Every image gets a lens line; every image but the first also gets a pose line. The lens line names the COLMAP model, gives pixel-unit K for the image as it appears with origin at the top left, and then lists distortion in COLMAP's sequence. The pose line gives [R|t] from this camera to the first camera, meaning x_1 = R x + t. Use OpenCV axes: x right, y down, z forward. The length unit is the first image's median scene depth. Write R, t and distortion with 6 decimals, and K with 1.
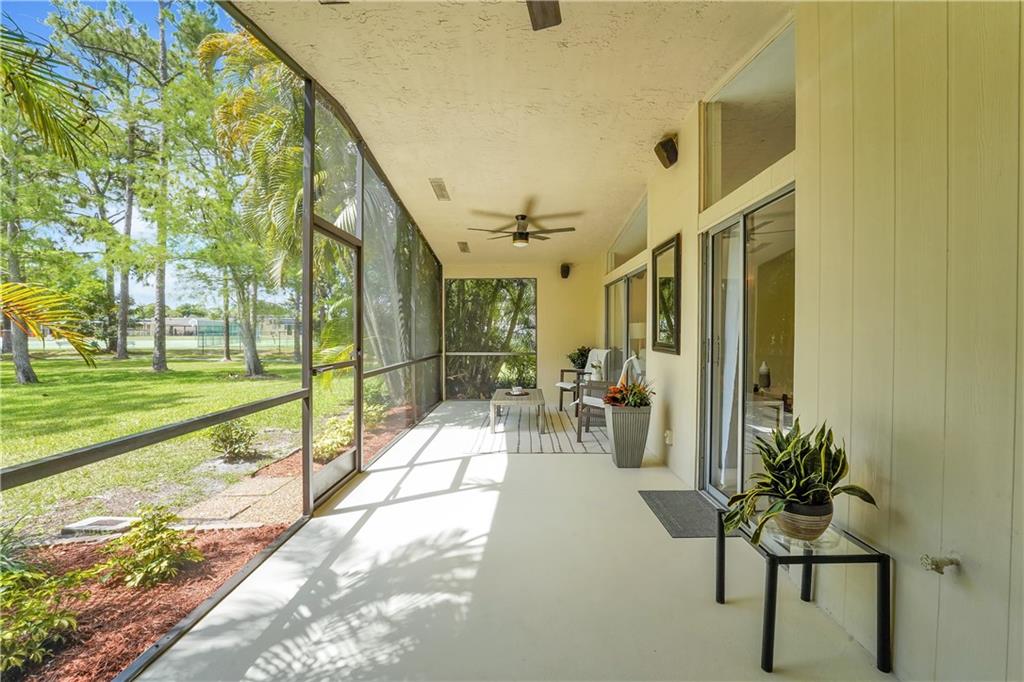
lens RADIAL K [[443.3, 0, 501.7], [0, 443.3, 336.6], [0, 0, 1]] dist [-0.021431, 0.000815]
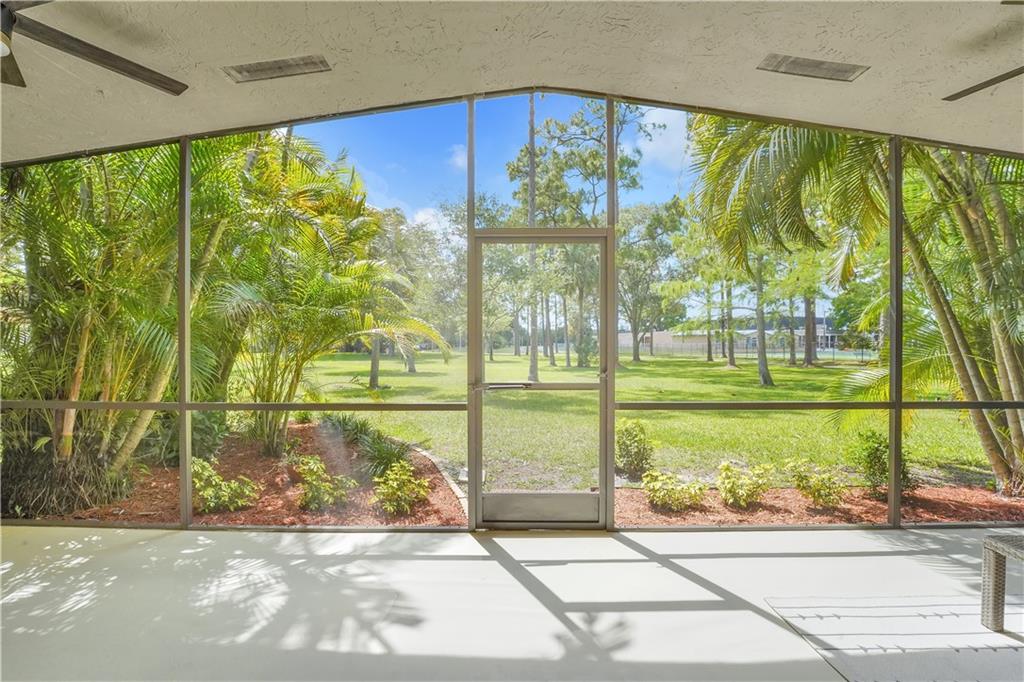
lens RADIAL K [[443.3, 0, 517.3], [0, 443.3, 347.5], [0, 0, 1]] dist [-0.021431, 0.000815]
pose [[0.031321, 0.009941, -0.999460, 0.527535], [-0.010320, 0.999900, 0.009622, -0.019461], [0.999456, 0.010013, 0.031420, 0.970756]]
